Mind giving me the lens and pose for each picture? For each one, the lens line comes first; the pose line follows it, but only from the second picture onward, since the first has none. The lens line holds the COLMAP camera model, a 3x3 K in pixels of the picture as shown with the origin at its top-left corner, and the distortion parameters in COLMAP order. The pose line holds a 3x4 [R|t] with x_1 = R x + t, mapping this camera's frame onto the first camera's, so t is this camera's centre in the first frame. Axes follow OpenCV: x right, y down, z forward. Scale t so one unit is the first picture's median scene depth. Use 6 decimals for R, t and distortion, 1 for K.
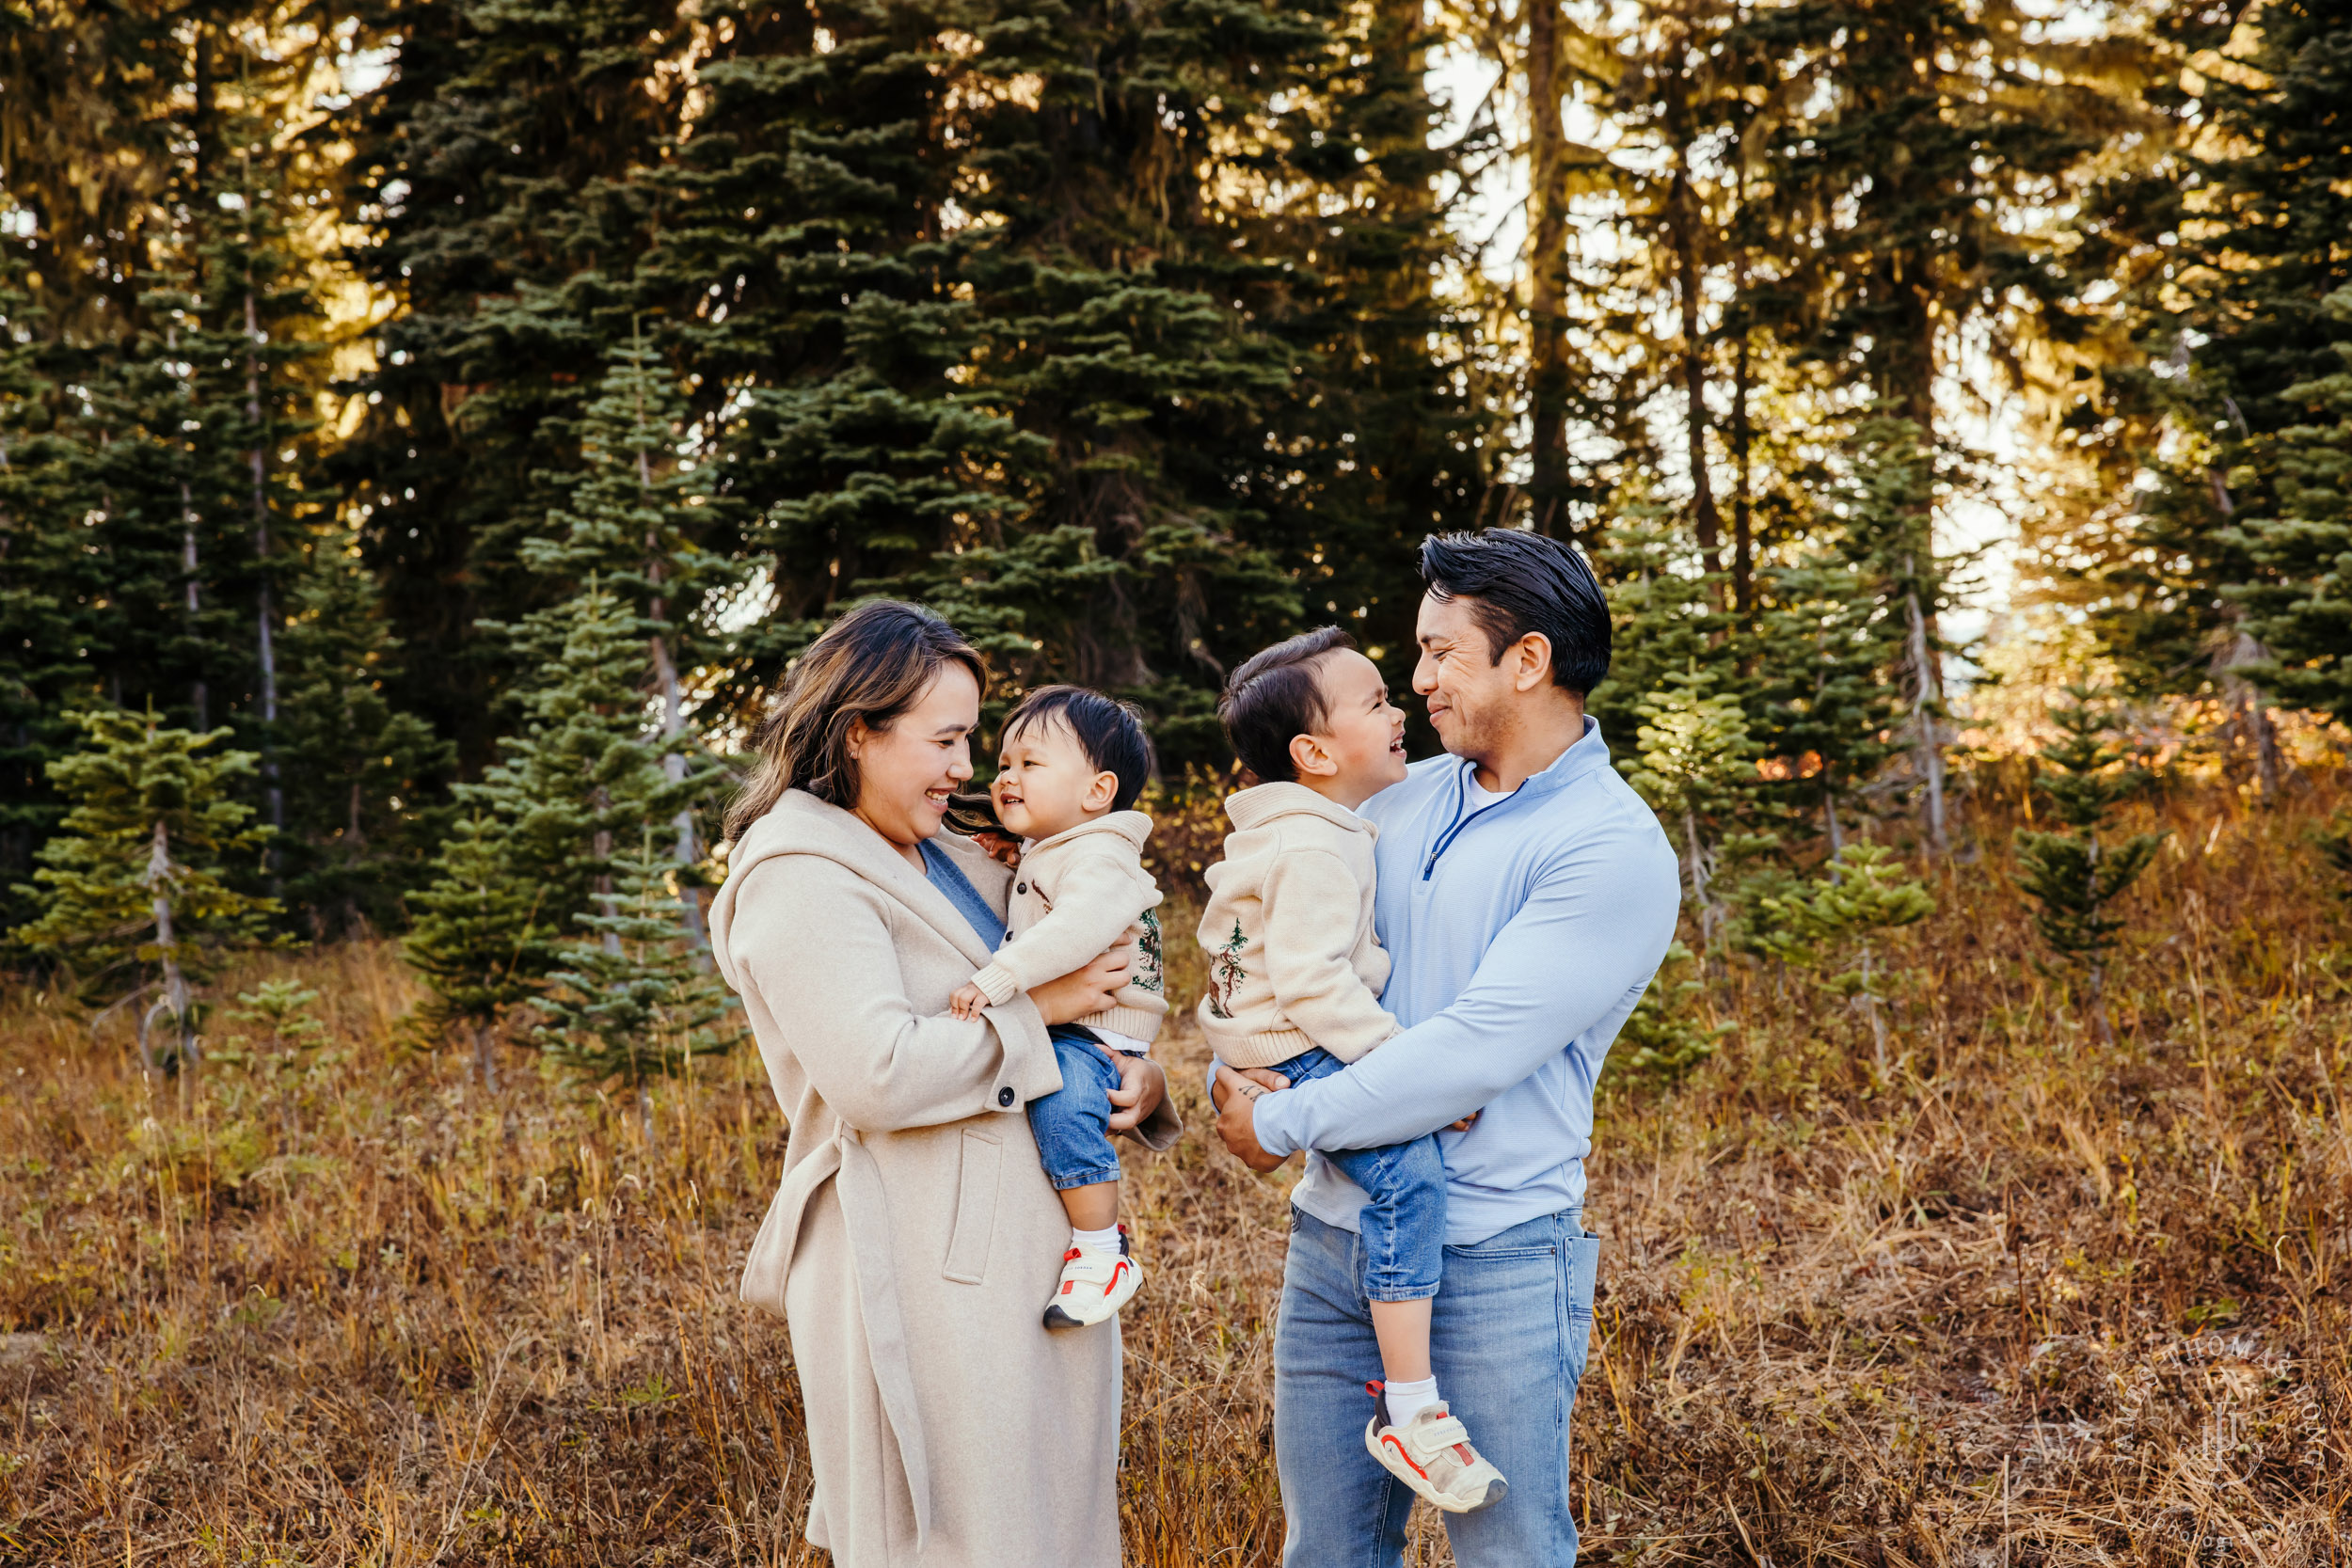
lens RADIAL K [[4905.7, 0, 1425.9], [0, 4905.7, 789.5], [0, 0, 1]] dist [0.160673, 0.044420]
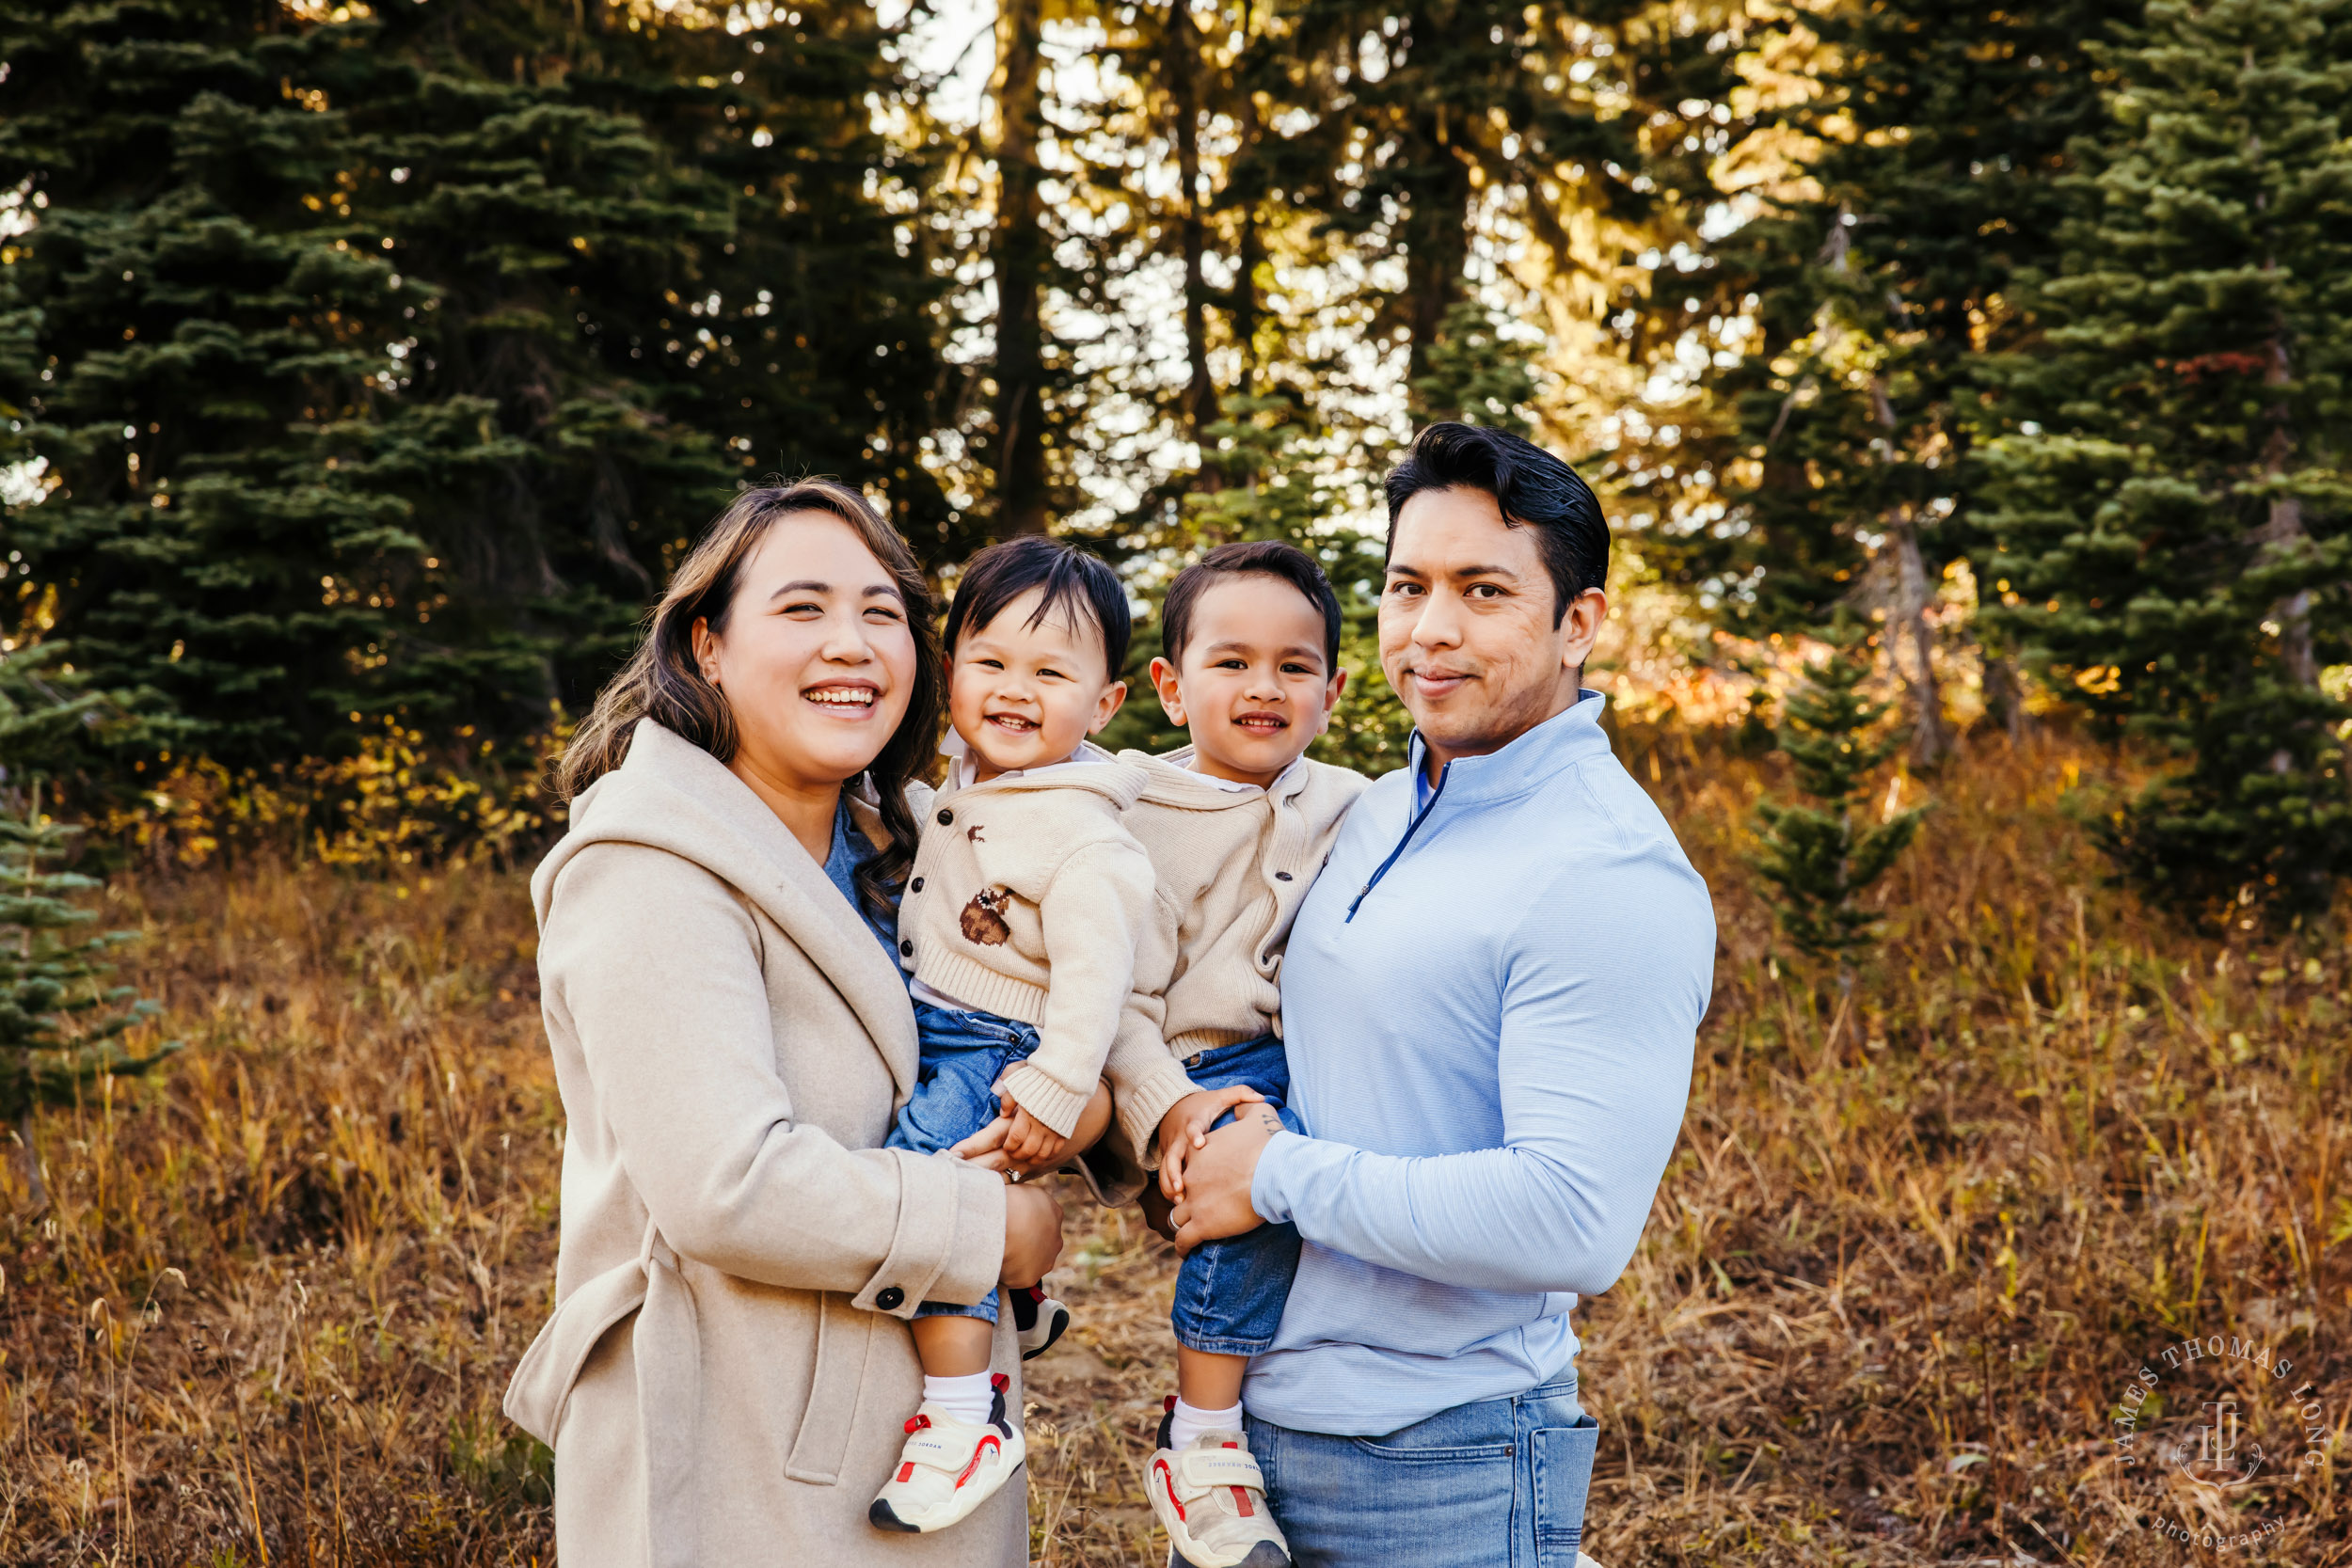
lens RADIAL K [[4905.7, 0, 1425.9], [0, 4905.7, 789.5], [0, 0, 1]] dist [0.160673, 0.044420]
pose [[0.973338, 0.011706, 0.229077, -0.102496], [-0.016837, 0.999649, 0.020457, -0.008154], [-0.228758, -0.023769, 0.973193, 0.167462]]
